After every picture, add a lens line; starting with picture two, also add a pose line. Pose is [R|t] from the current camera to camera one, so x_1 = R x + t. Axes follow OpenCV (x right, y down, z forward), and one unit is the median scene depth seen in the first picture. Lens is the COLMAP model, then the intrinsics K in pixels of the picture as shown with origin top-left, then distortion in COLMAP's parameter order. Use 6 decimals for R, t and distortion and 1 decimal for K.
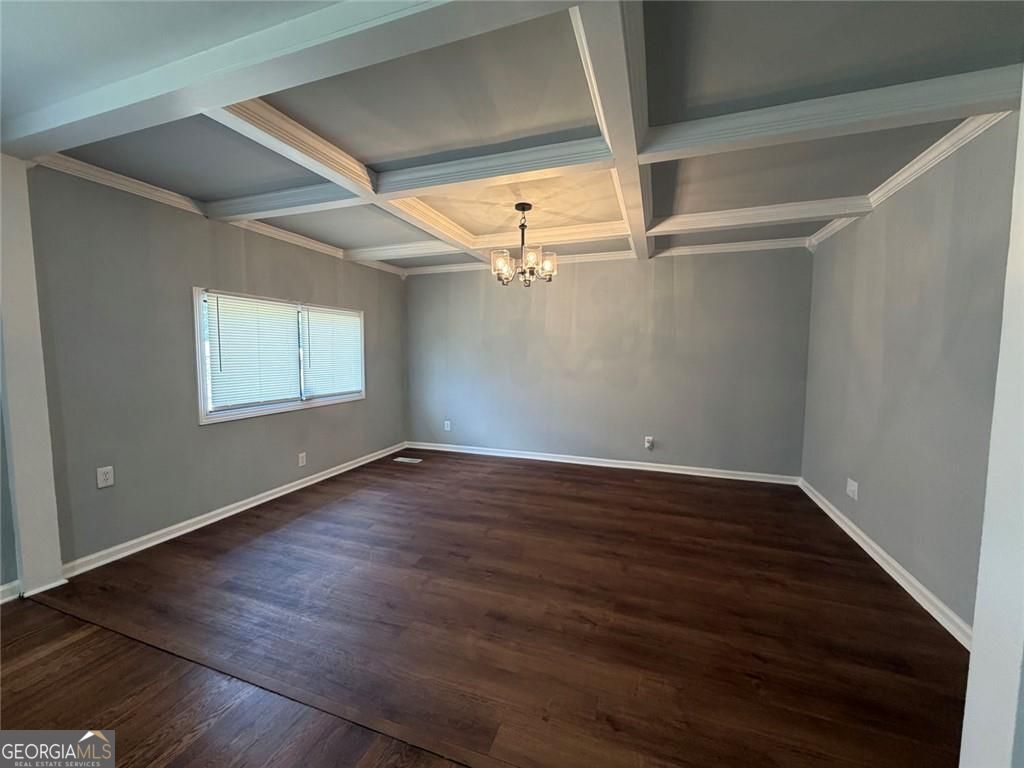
lens RADIAL K [[412.9, 0, 509.8], [0, 412.9, 382.2], [0, 0, 1]] dist [0.001690, -0.000456]
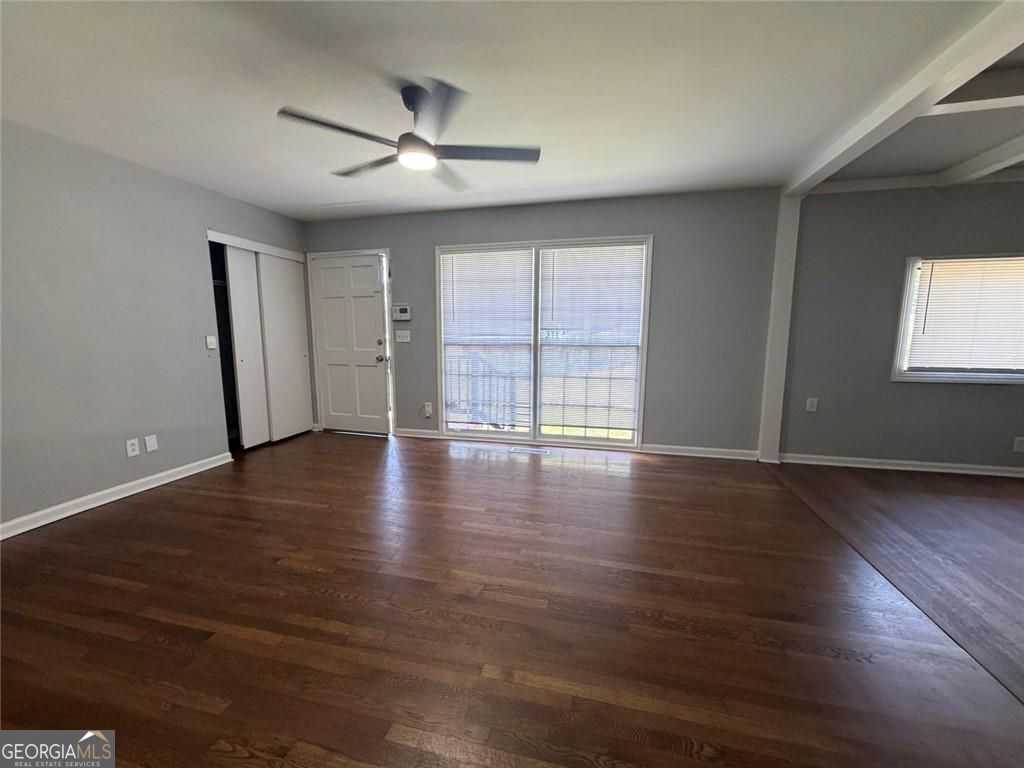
lens RADIAL K [[412.9, 0, 508.3], [0, 412.9, 382.0], [0, 0, 1]] dist [0.001690, -0.000456]
pose [[0.108695, 0.135702, -0.984769, 0.295839], [-0.068537, 0.989304, 0.128762, 0.036898], [0.991710, 0.053498, 0.116833, -0.205904]]
